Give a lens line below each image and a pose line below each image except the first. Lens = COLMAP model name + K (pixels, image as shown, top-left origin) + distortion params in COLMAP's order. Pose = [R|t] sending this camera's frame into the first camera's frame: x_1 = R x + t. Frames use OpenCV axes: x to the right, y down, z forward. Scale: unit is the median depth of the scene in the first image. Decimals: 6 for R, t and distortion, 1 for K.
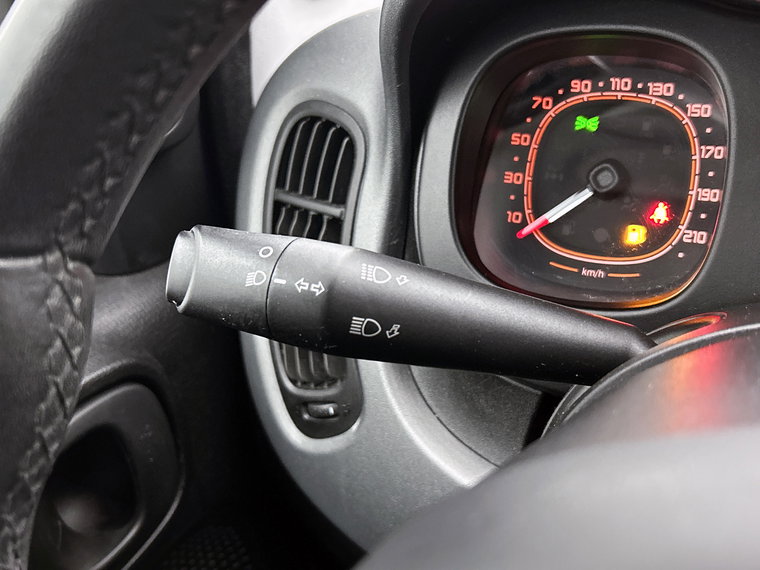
lens RADIAL K [[802.7, 0, 389.9], [0, 802.7, 285.4], [0, 0, 1]] dist [0.141044, -0.429155]
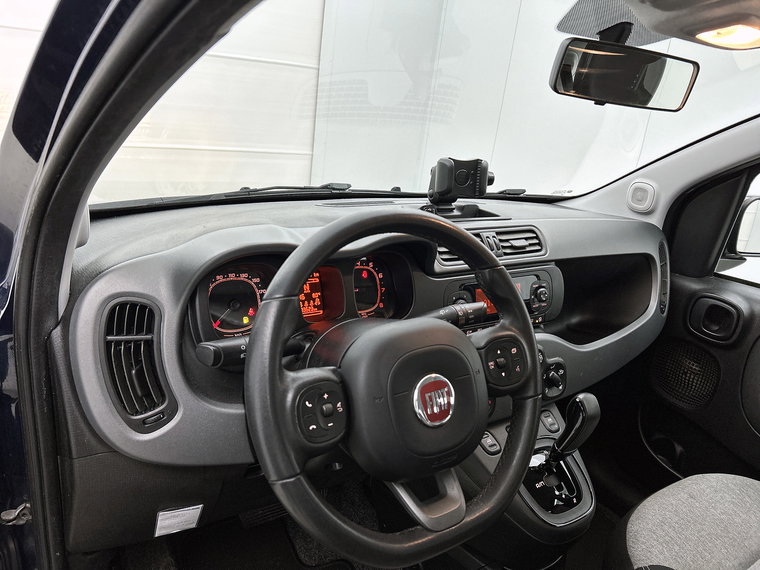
lens RADIAL K [[586.9, 0, 381.1], [0, 586.9, 290.4], [0, 0, 1]] dist [0.117178, -0.157845]
pose [[0.479411, -0.172519, 0.860466, -1.436351], [0.240704, 0.968735, 0.060117, -0.189061], [-0.843935, 0.178296, 0.505949, -0.654397]]
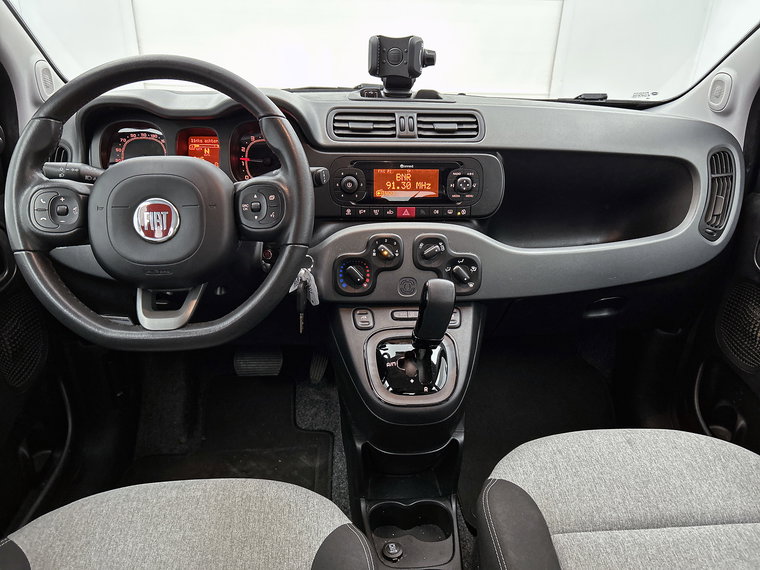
lens RADIAL K [[586.9, 0, 381.1], [0, 586.9, 290.4], [0, 0, 1]] dist [0.117178, -0.157845]
pose [[0.857853, -0.129292, 0.497366, -0.260713], [0.139397, 0.990092, 0.016948, 0.599716], [-0.494629, 0.054792, 0.867375, -2.006253]]
